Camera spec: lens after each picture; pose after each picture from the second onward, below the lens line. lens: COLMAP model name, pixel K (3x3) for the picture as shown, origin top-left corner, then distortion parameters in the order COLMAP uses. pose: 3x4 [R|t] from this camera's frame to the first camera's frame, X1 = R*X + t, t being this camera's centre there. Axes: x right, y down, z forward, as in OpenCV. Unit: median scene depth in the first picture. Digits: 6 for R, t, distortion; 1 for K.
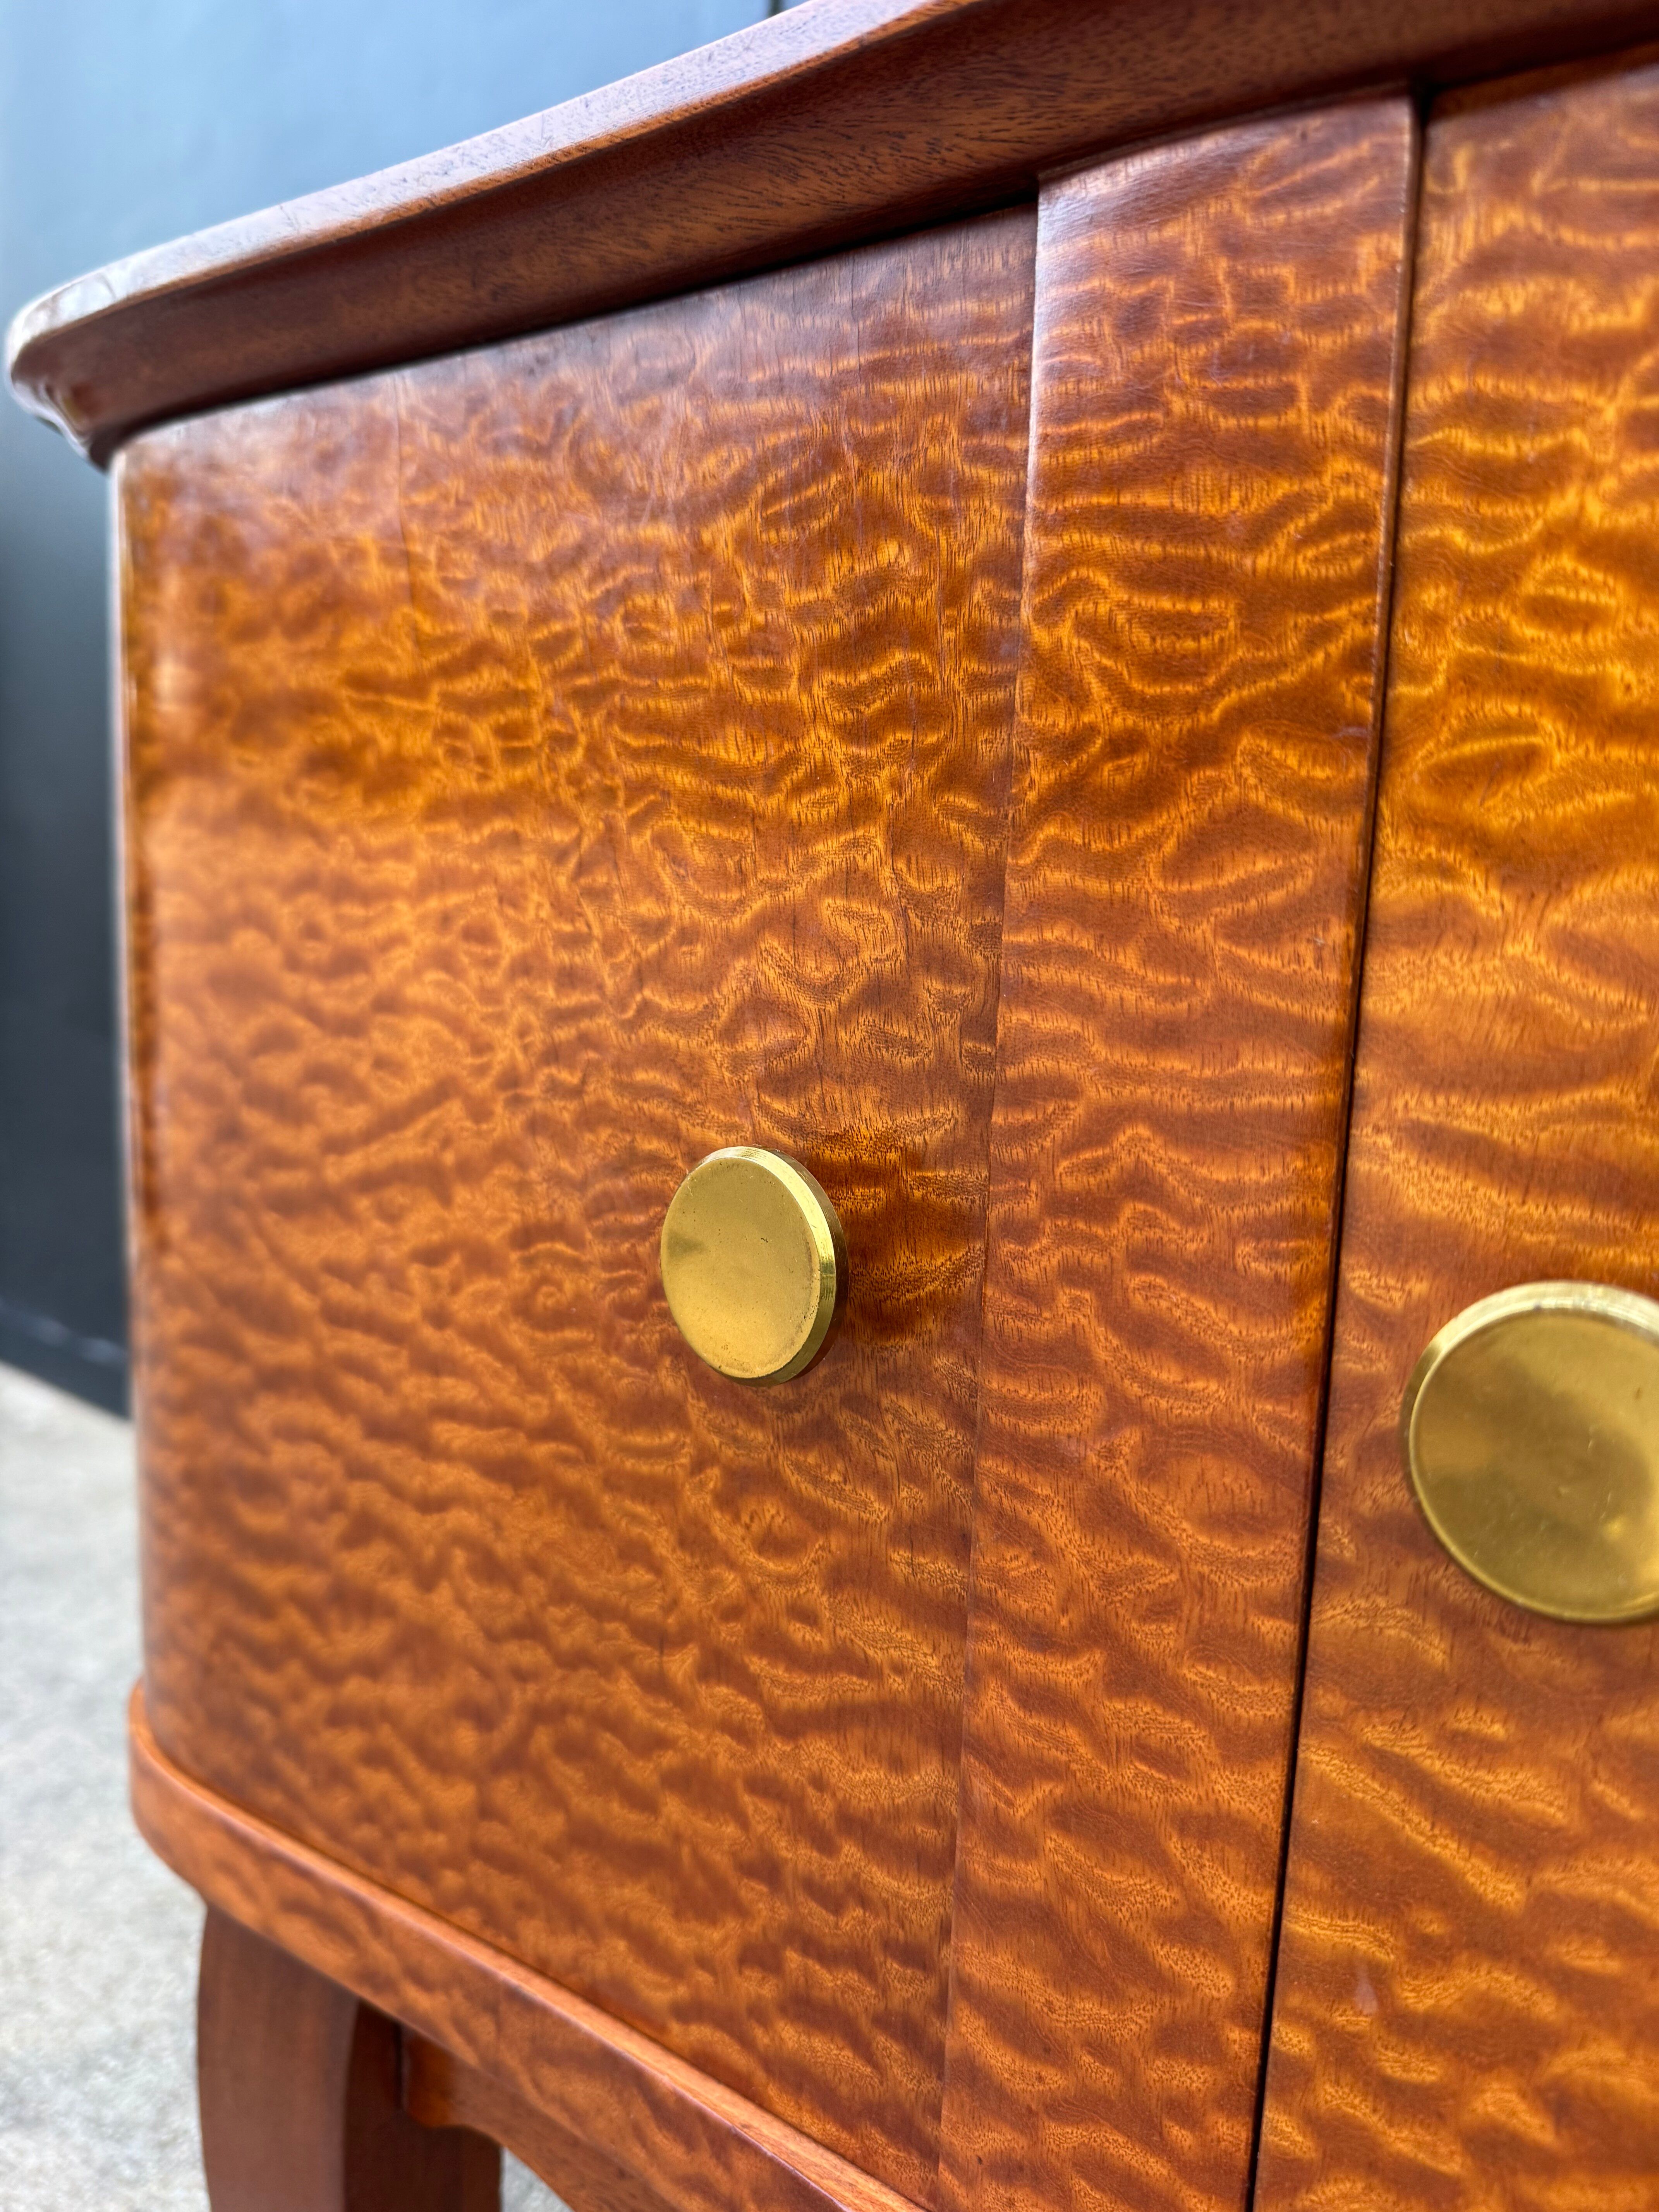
lens RADIAL K [[1624.6, 0, 825.7], [0, 1624.6, 1091.9], [0, 0, 1]] dist [0.030901, -0.064786]
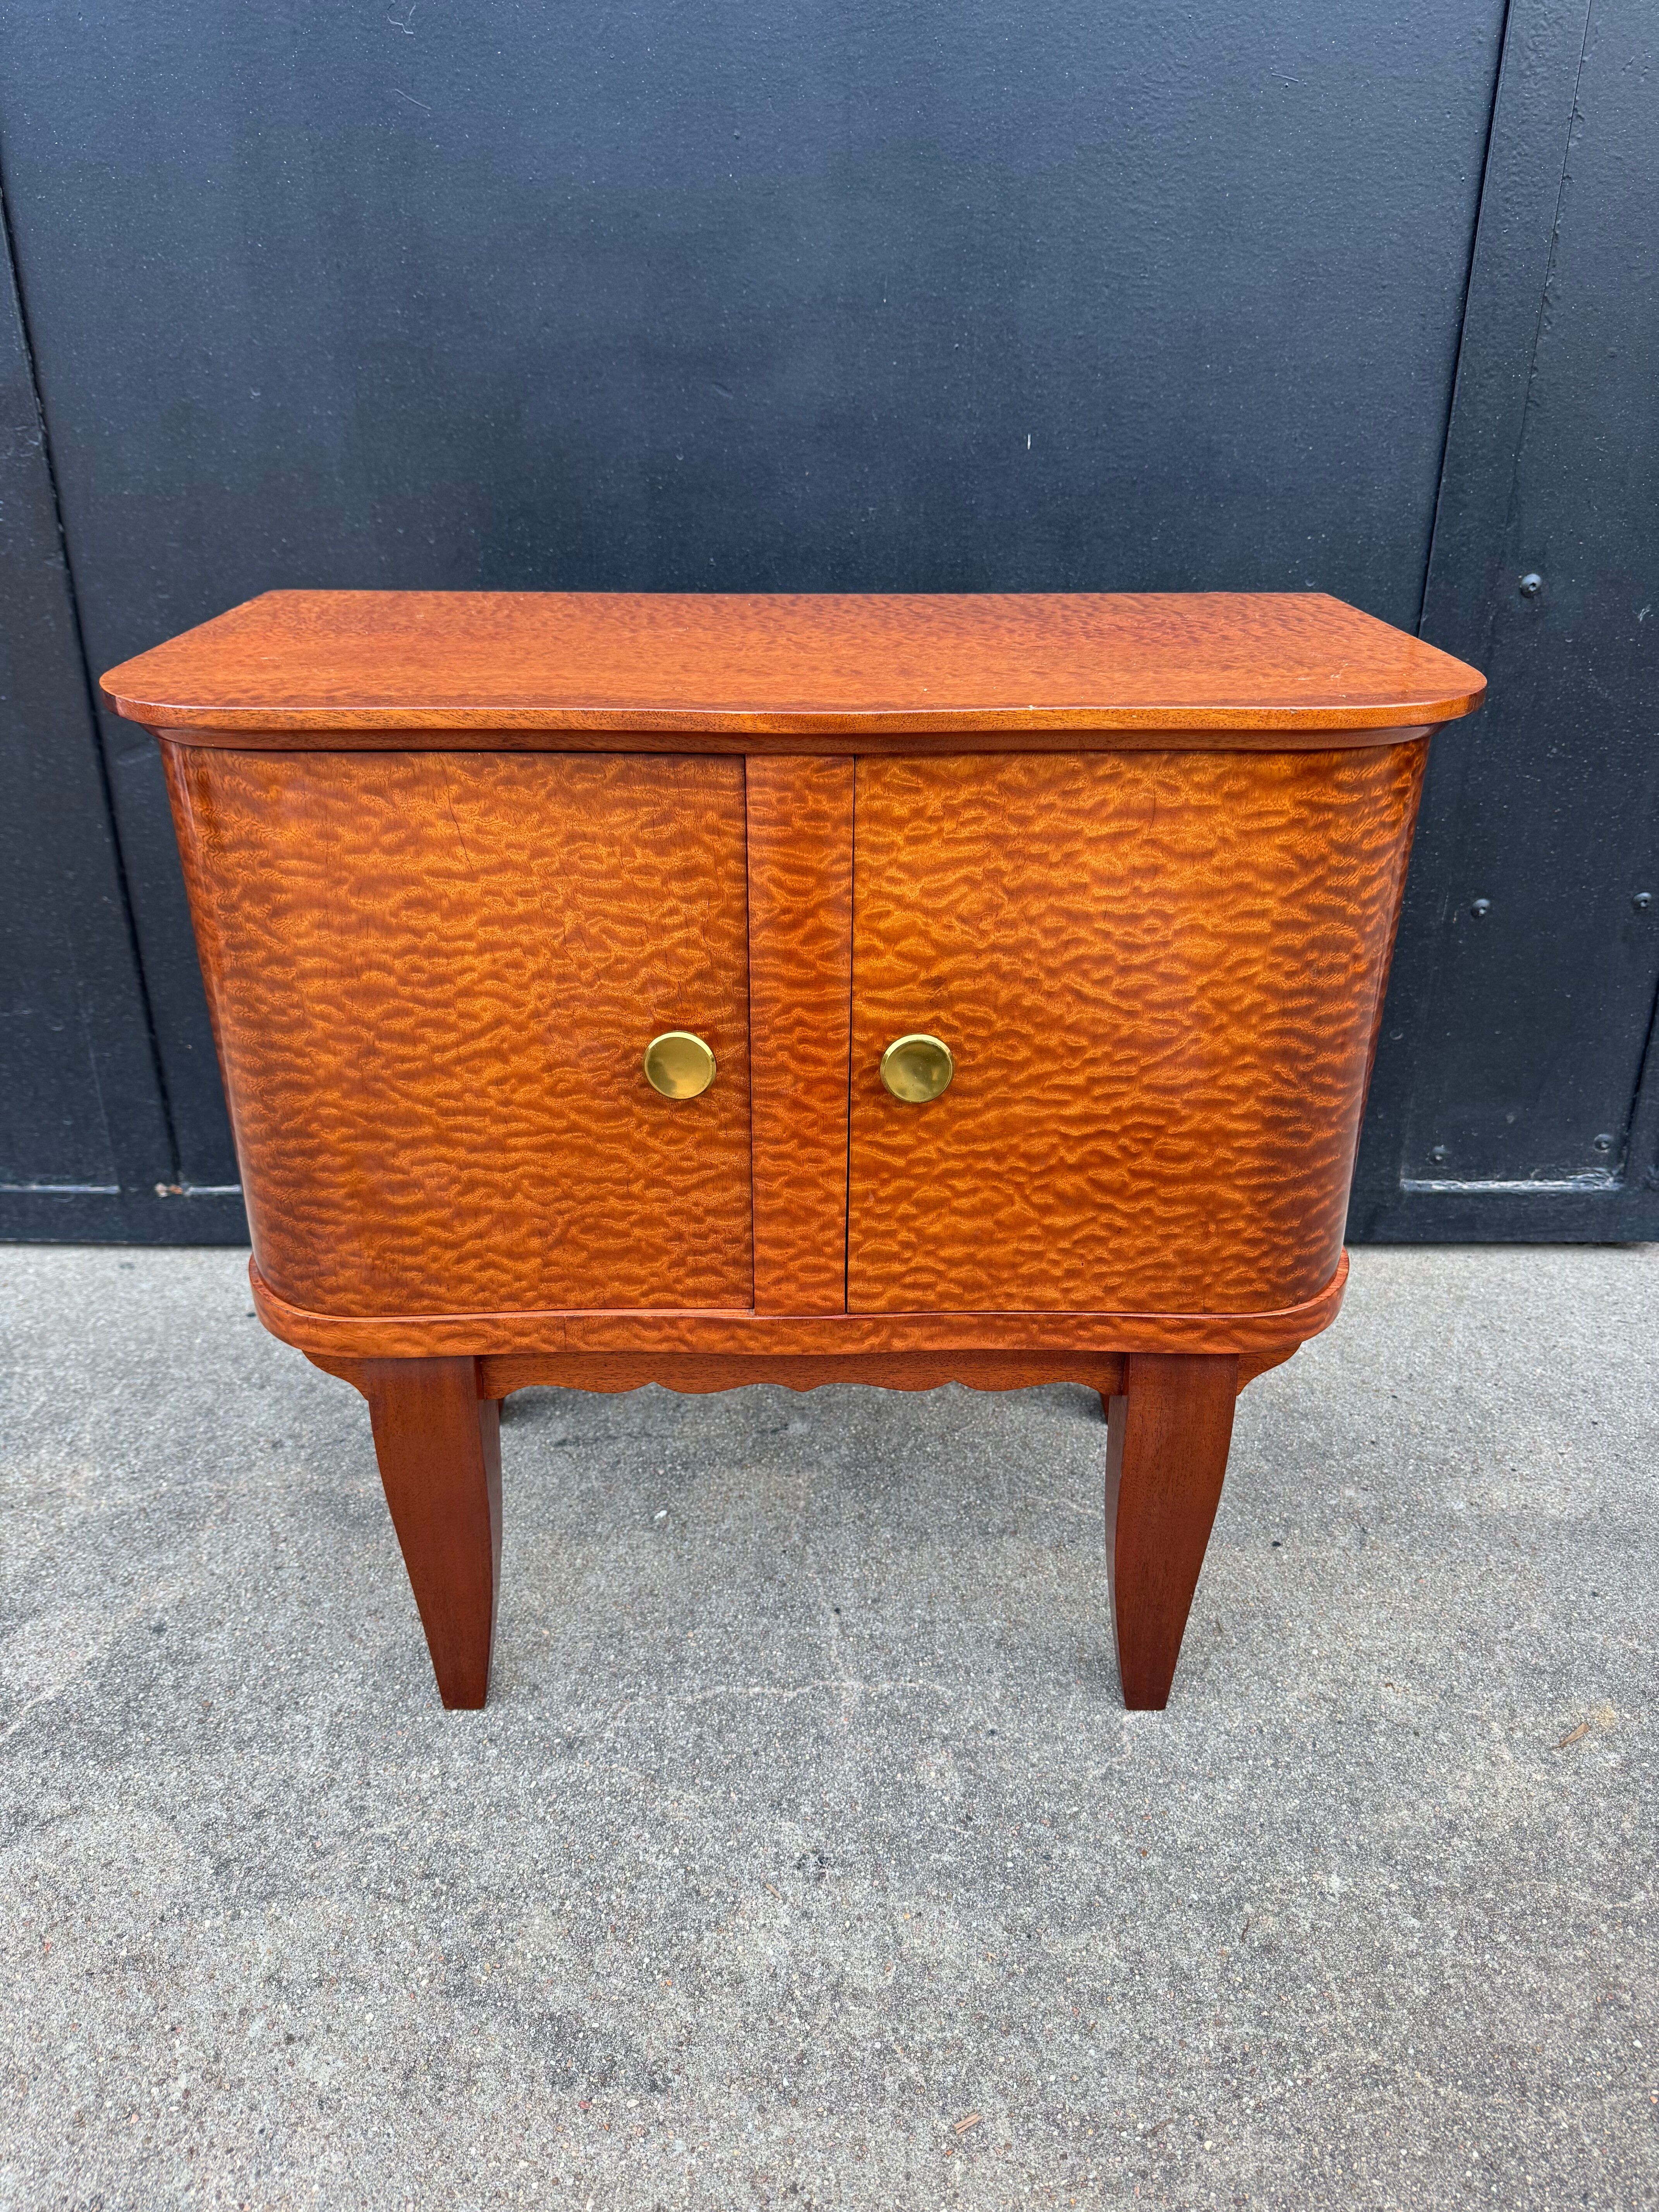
lens RADIAL K [[1584.3, 0, 829.3], [0, 1584.3, 1087.2], [0, 0, 1]] dist [0.036269, -0.052111]
pose [[0.790203, -0.295646, 0.536817, -1.527413], [0.093742, 0.923944, 0.370863, -1.003355], [-0.605634, -0.242735, 0.757817, -1.594240]]
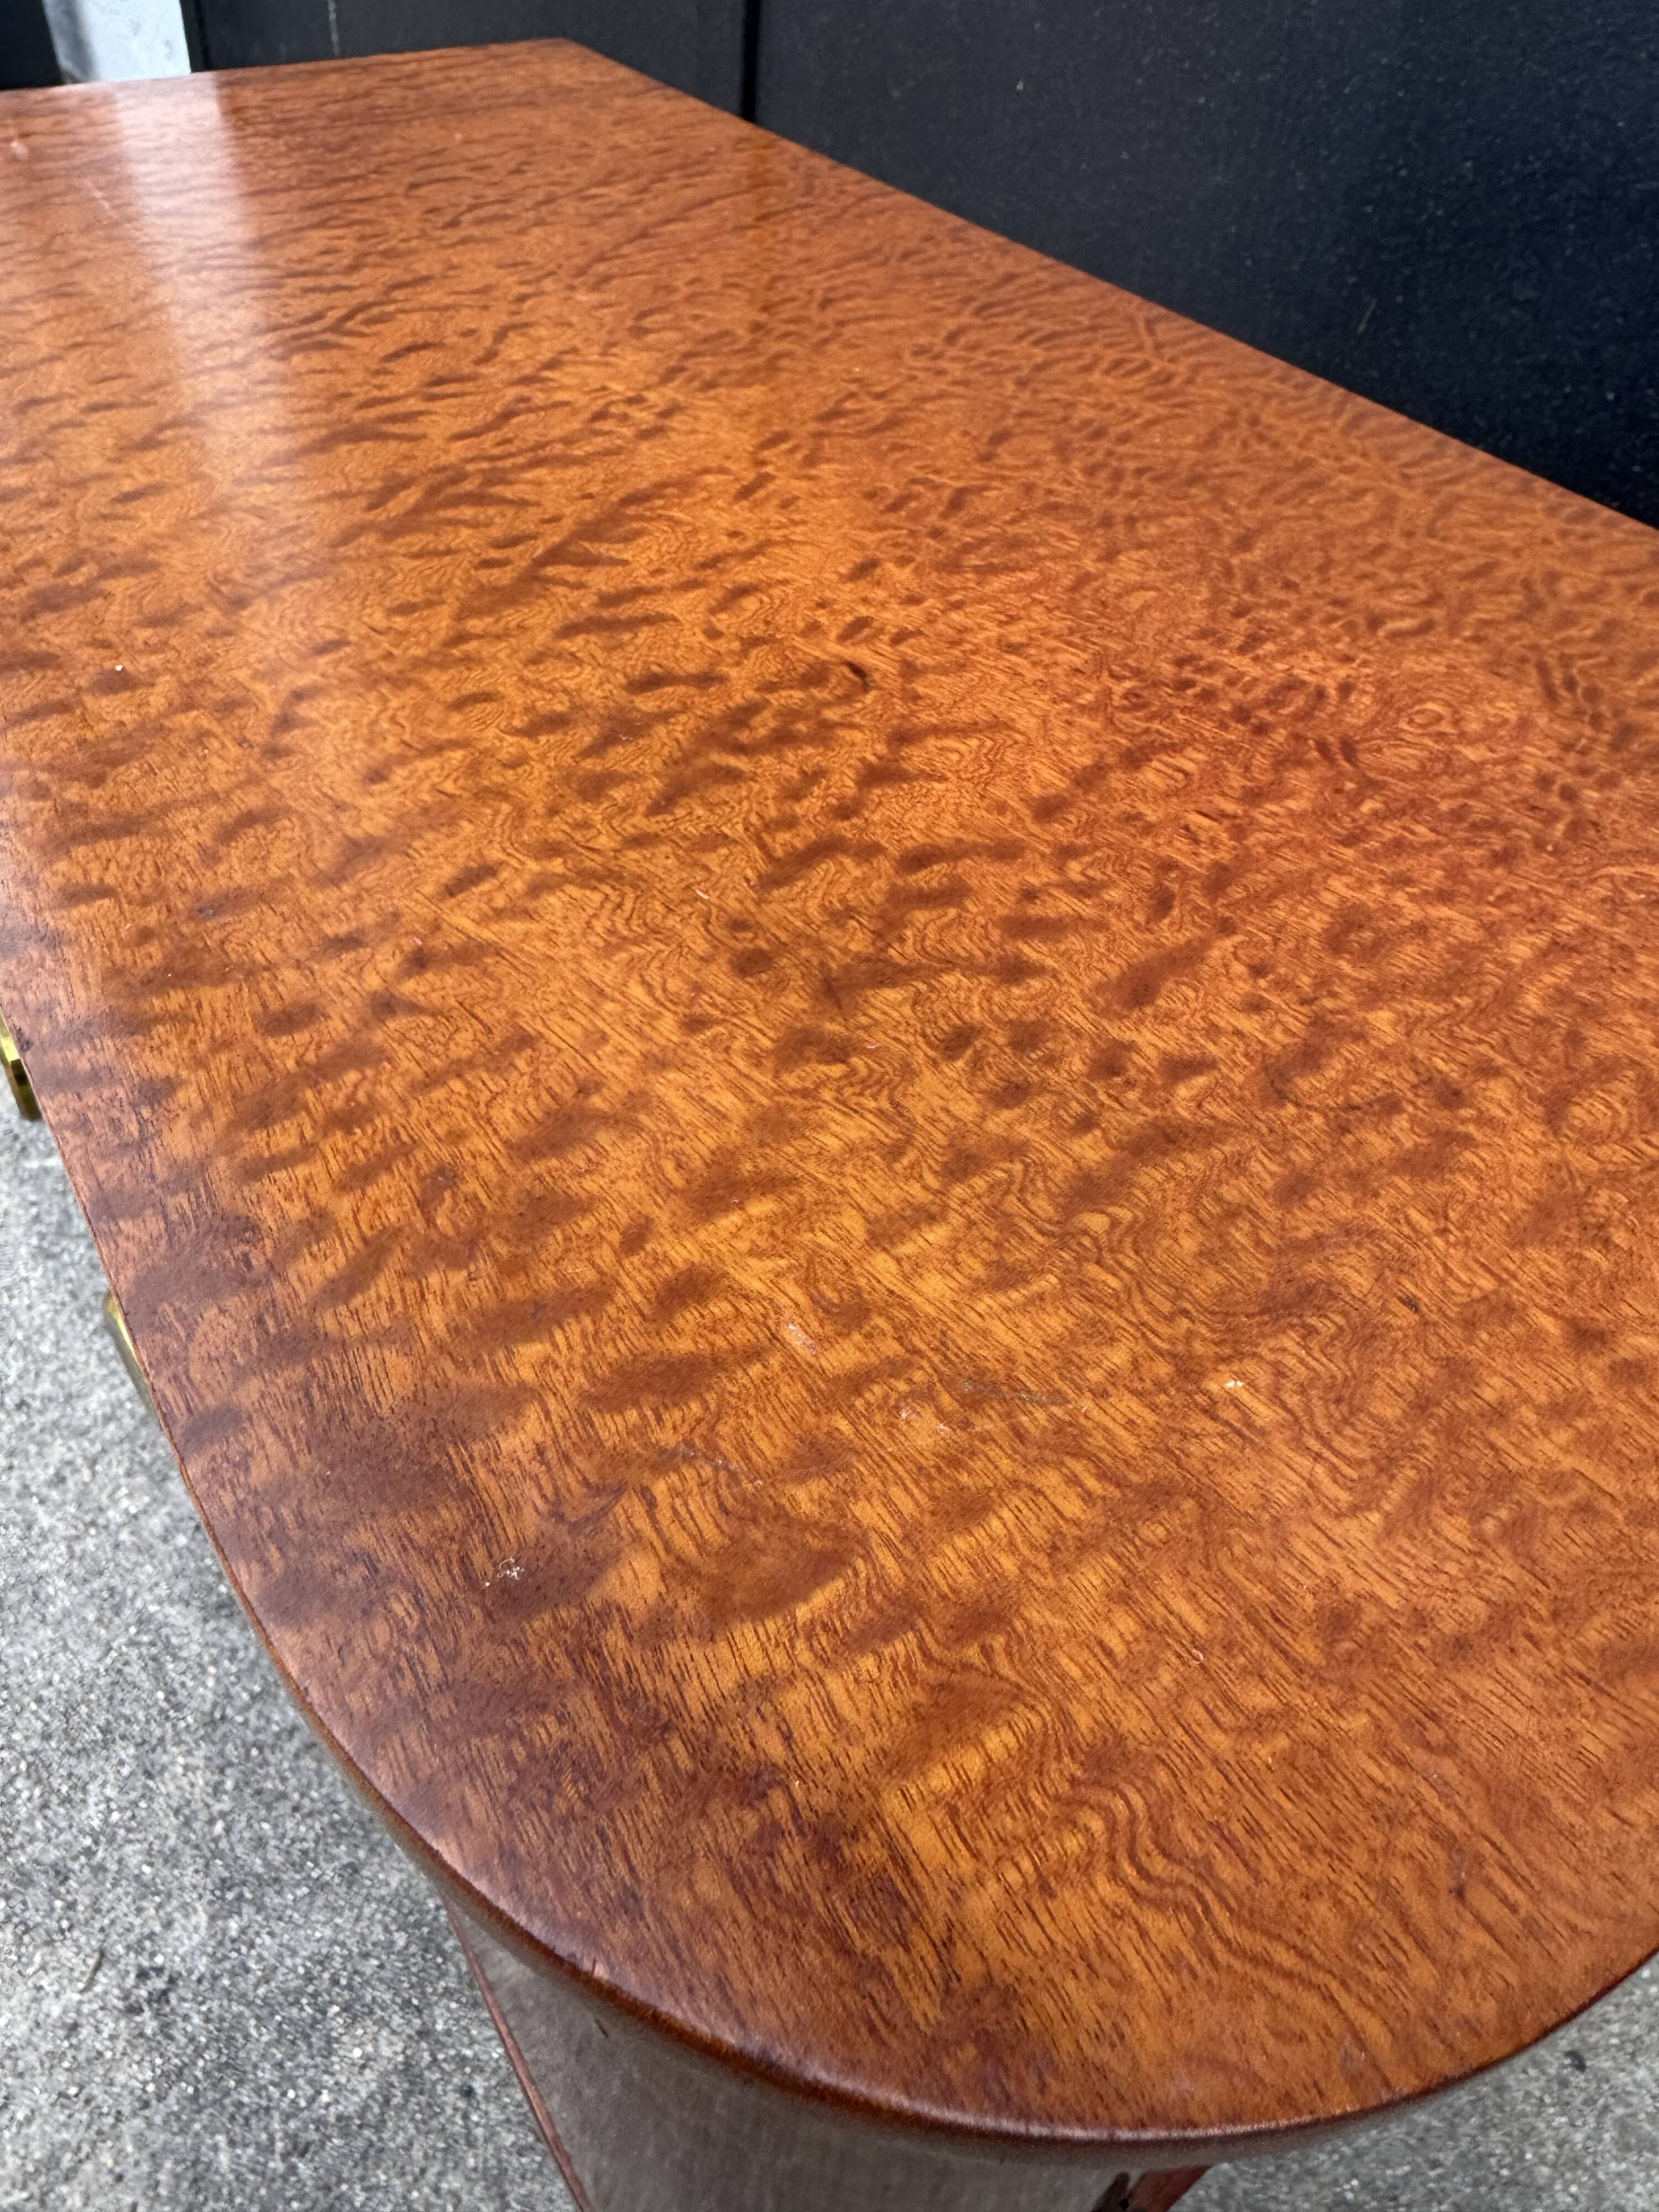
lens RADIAL K [[1573.5, 0, 834.3], [0, 1573.5, 1002.1], [0, 0, 1]] dist [-0.003471, -0.000014]
pose [[0.956411, 0.205239, -0.207738, 1.211121], [-0.045885, 0.808155, 0.587180, -1.040775], [0.288397, -0.552054, 0.782345, -0.087062]]
